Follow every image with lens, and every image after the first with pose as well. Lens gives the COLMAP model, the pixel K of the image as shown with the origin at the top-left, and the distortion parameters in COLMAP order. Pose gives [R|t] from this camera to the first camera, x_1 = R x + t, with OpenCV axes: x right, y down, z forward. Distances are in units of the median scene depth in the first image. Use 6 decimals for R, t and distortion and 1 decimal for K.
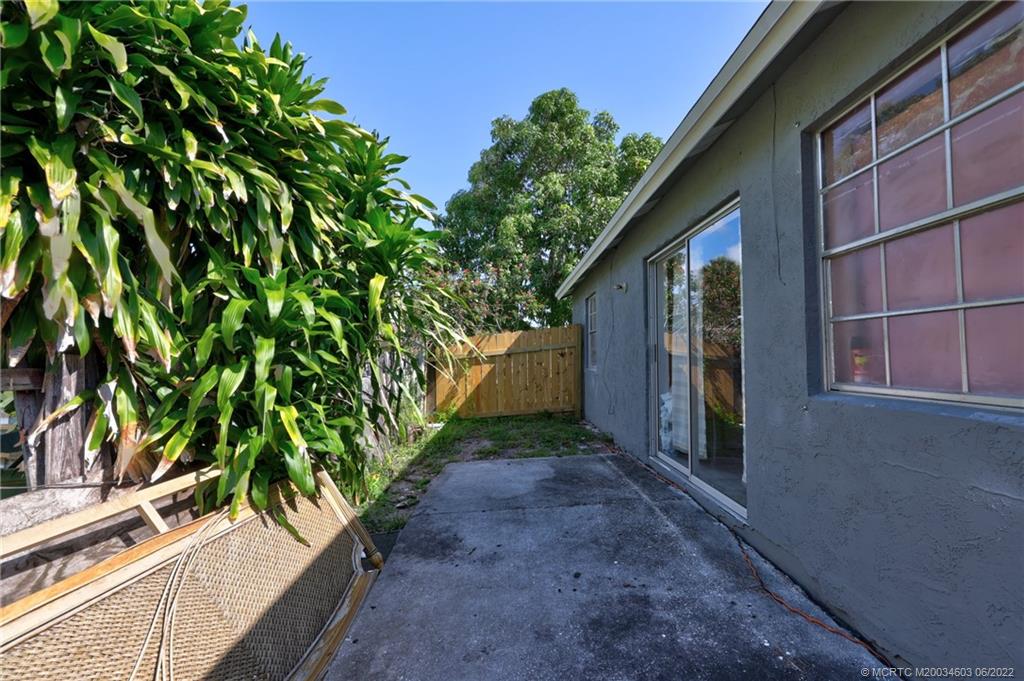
lens RADIAL K [[425.3, 0, 512.0], [0, 425.3, 340.5], [0, 0, 1]] dist [-0.003520, -0.000026]
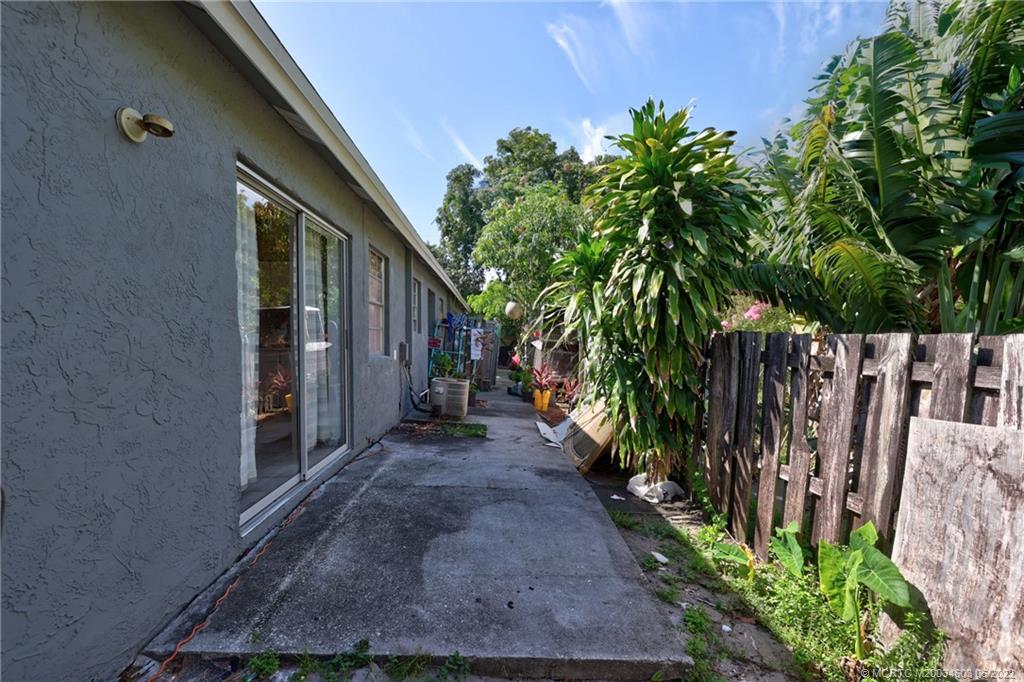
lens RADIAL K [[425.3, 0, 512.0], [0, 425.3, 341.0], [0, 0, 1]] dist [-0.003520, -0.000026]
pose [[-0.999267, 0.004595, -0.038006, 0.009217], [0.005833, 0.999453, -0.032541, 0.068249], [0.037835, -0.032739, -0.998748, 2.123439]]
